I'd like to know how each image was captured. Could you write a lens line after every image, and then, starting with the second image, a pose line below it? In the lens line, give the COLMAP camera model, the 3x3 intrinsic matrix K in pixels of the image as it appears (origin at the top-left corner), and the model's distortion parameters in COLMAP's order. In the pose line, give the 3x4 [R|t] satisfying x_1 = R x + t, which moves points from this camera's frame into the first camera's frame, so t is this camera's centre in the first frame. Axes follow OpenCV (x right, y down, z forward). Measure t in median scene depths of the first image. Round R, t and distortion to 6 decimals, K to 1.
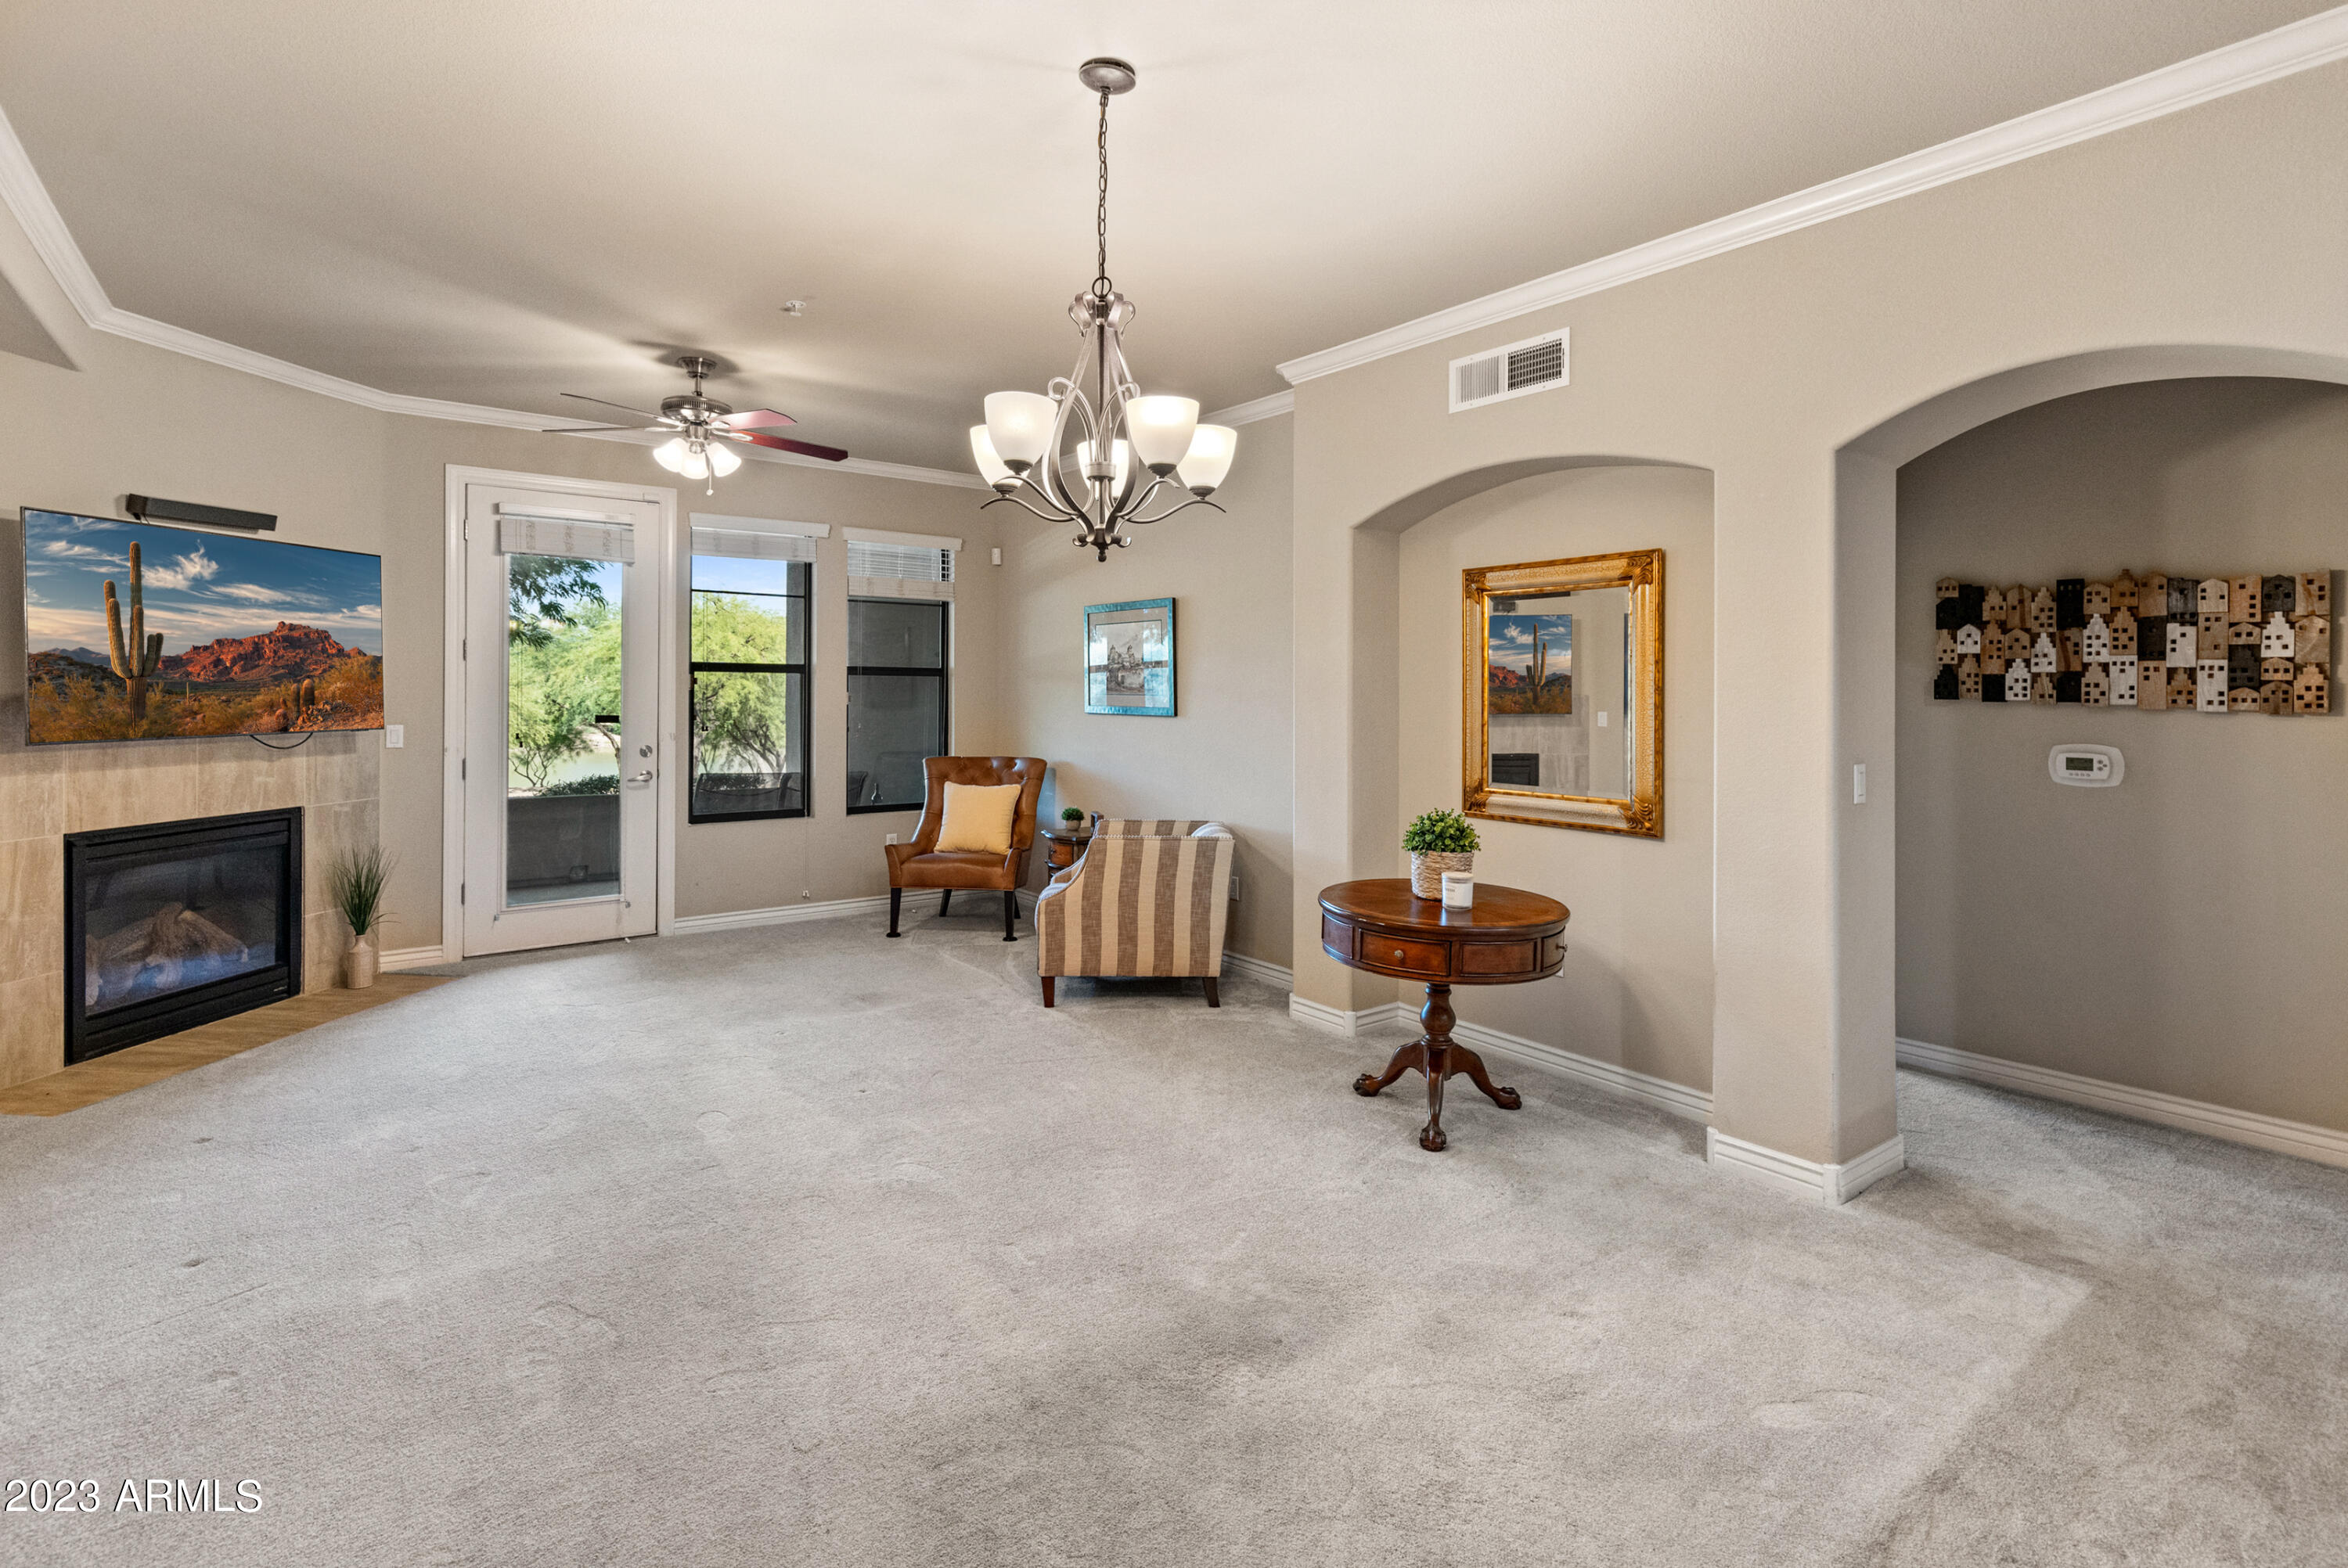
lens RADIAL K [[1098.9, 0, 1205.4], [0, 1098.9, 692.0], [0, 0, 1]] dist [0.003303, 0.000238]
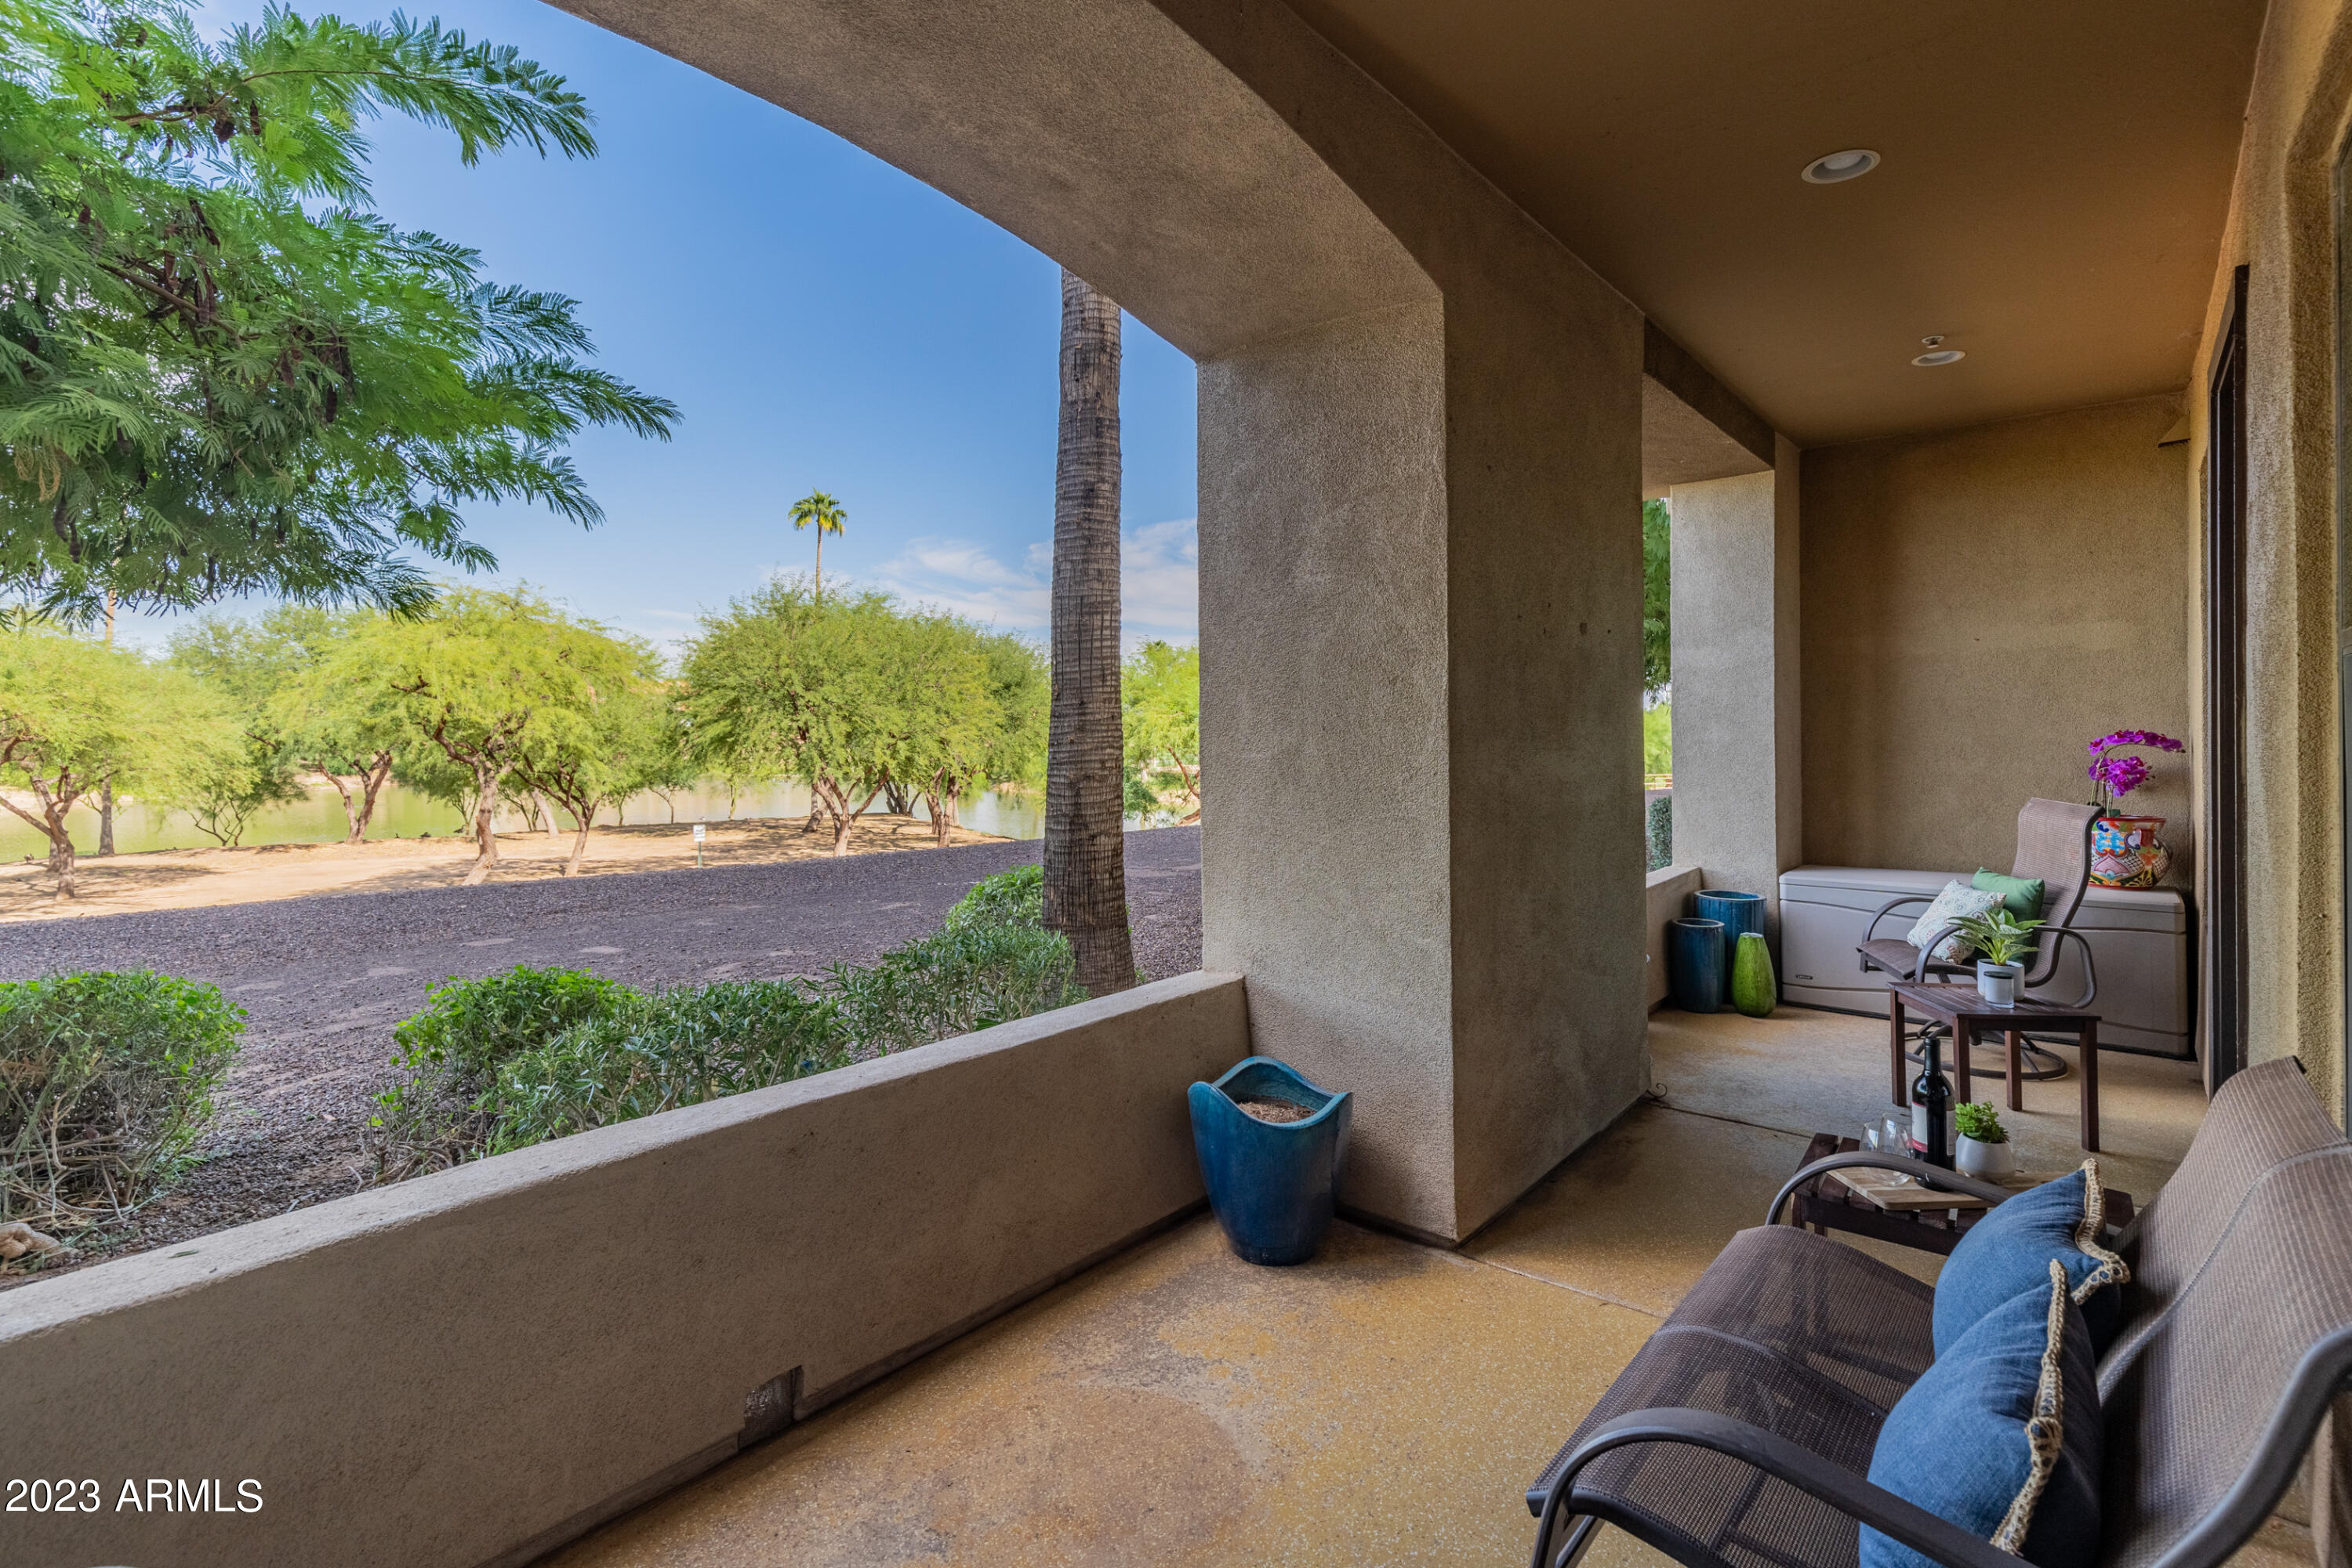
lens RADIAL K [[1081.2, 0, 1170.0], [0, 1081.2, 727.6], [0, 0, 1]] dist [0.020321, -0.006620]
pose [[0.984427, -0.002164, 0.175779, -0.910545], [0.001186, 0.999983, 0.005669, -0.010701], [-0.175788, -0.005372, 0.984413, 1.275208]]
